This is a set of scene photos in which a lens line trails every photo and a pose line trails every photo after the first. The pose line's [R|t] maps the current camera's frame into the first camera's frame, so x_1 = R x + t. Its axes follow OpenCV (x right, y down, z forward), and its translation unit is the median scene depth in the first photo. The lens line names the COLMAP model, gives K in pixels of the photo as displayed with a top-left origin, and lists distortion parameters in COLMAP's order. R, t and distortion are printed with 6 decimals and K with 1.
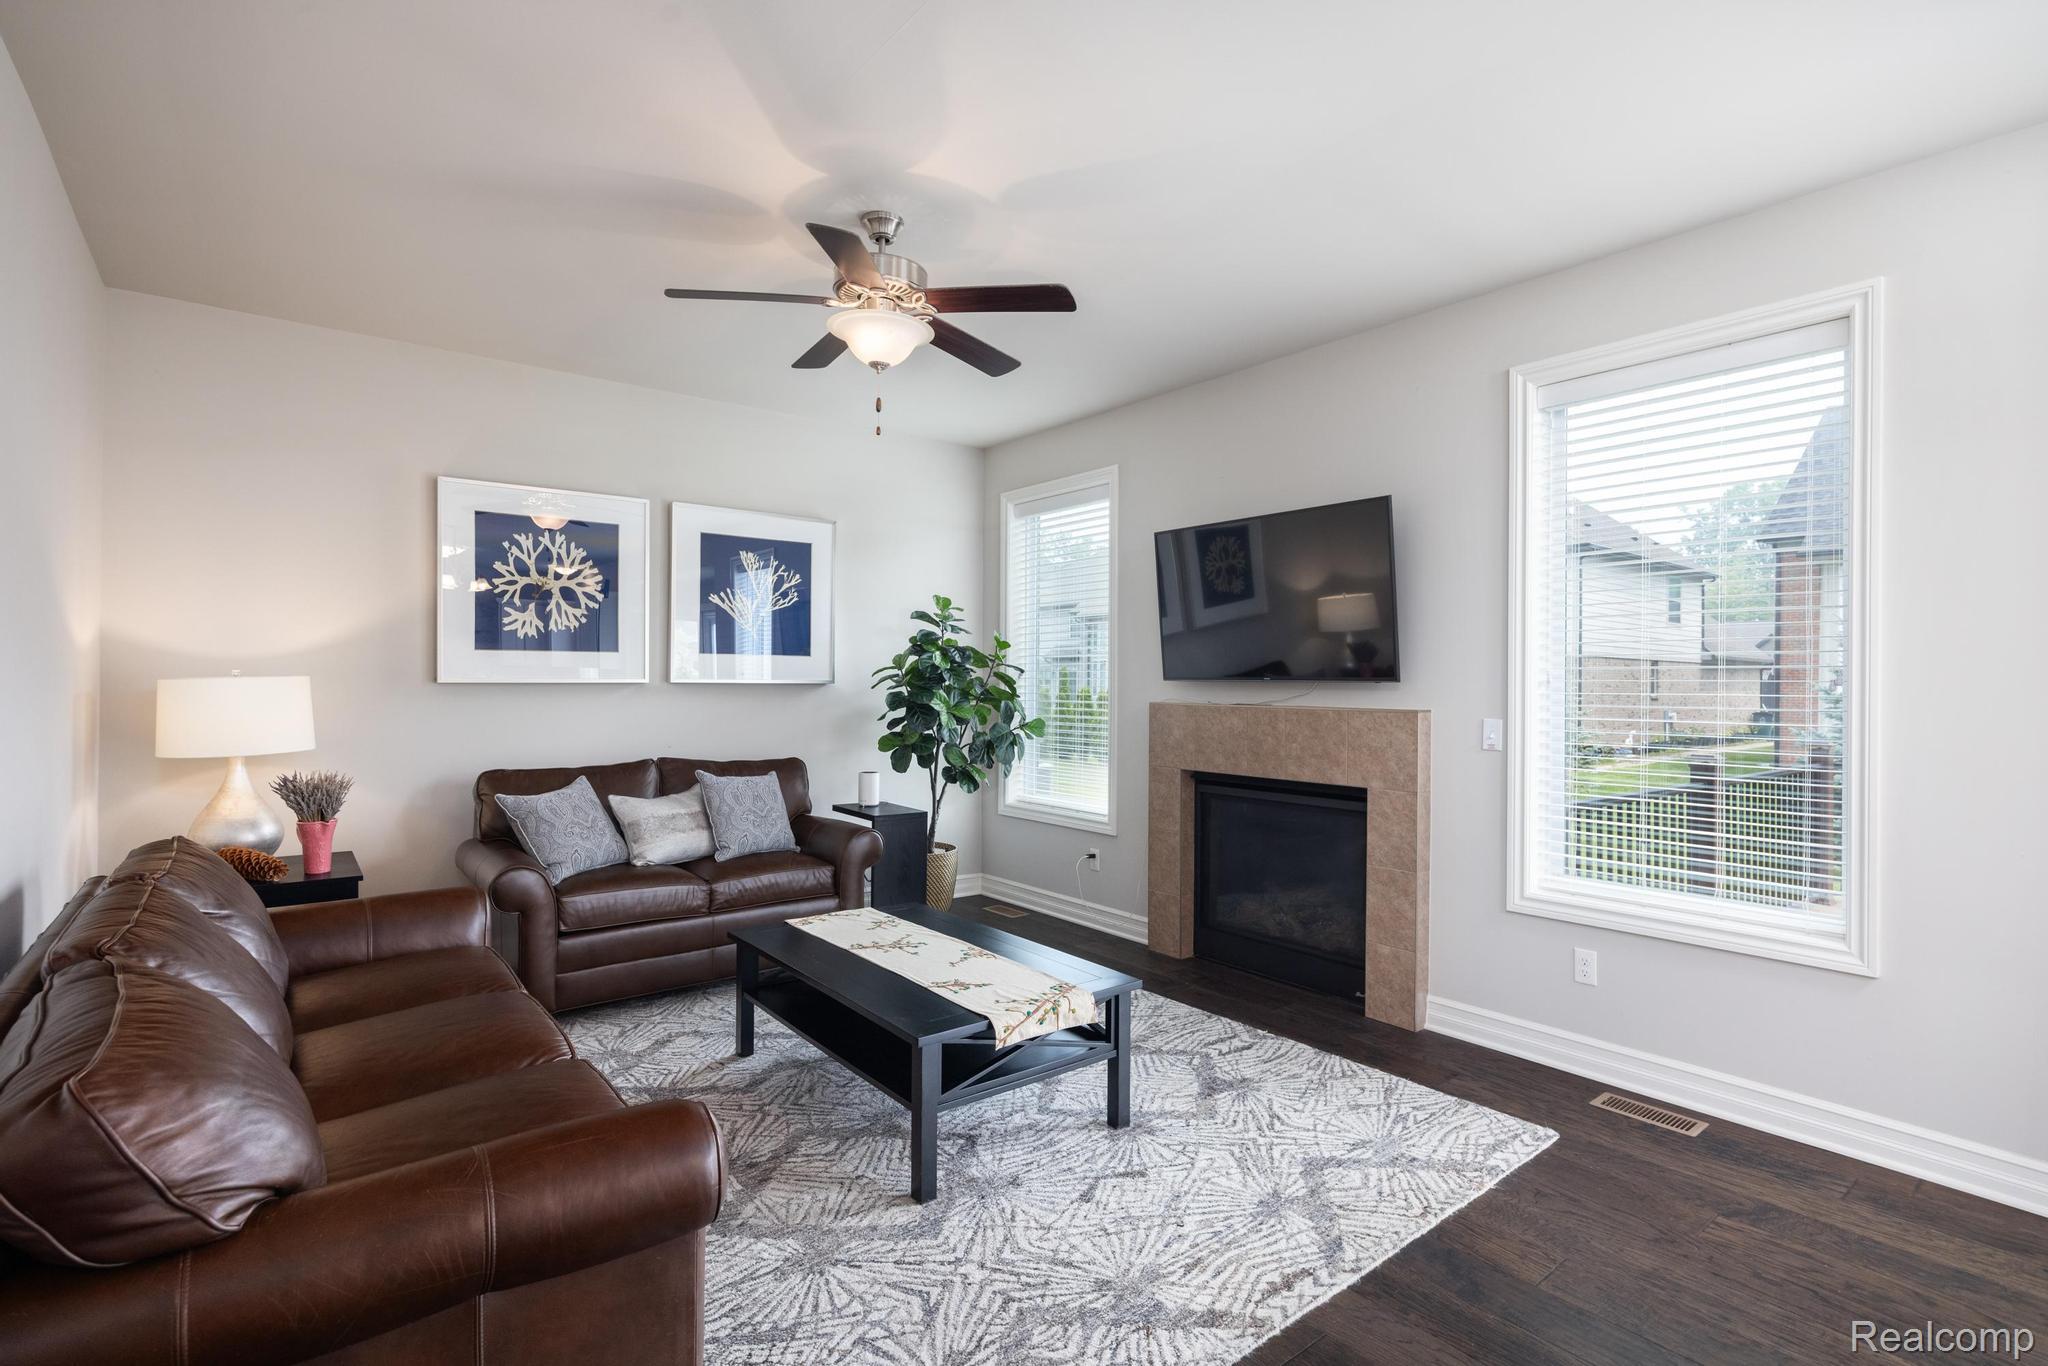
lens RADIAL K [[952.4, 0, 1024.4], [0, 952.4, 682.7], [0, 0, 1]] dist [0.004871, 0.000611]
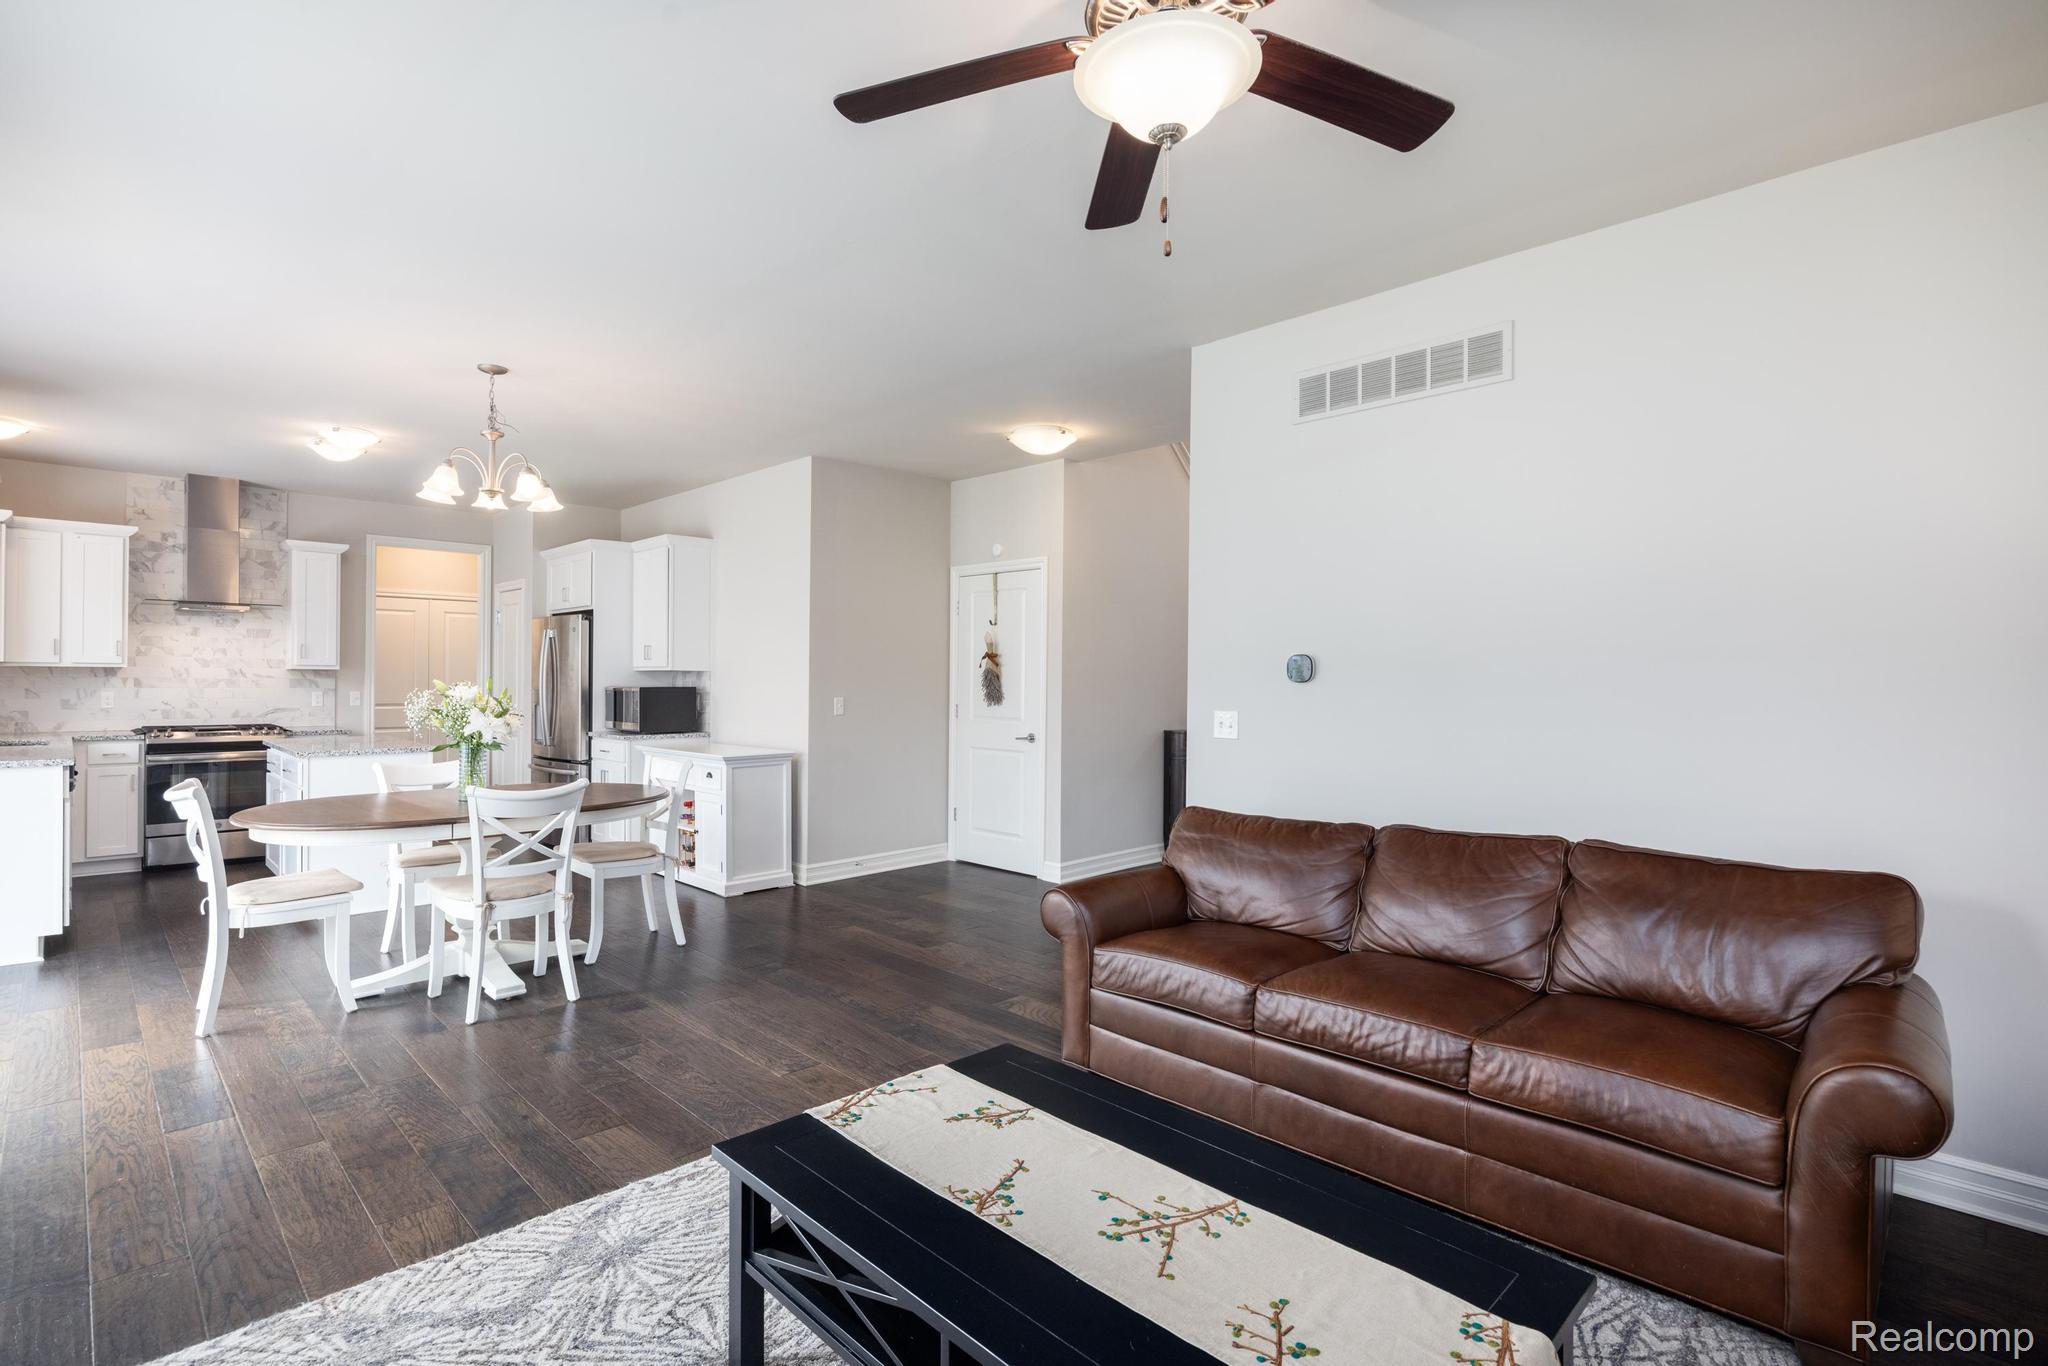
lens RADIAL K [[952.4, 0, 1022.0], [0, 952.4, 684.6], [0, 0, 1]] dist [0.004871, 0.000611]
pose [[-0.992487, -0.012317, -0.121727, -0.001259], [-0.012843, 0.999911, 0.003539, -0.002976], [0.121673, 0.005076, -0.992557, 1.738983]]
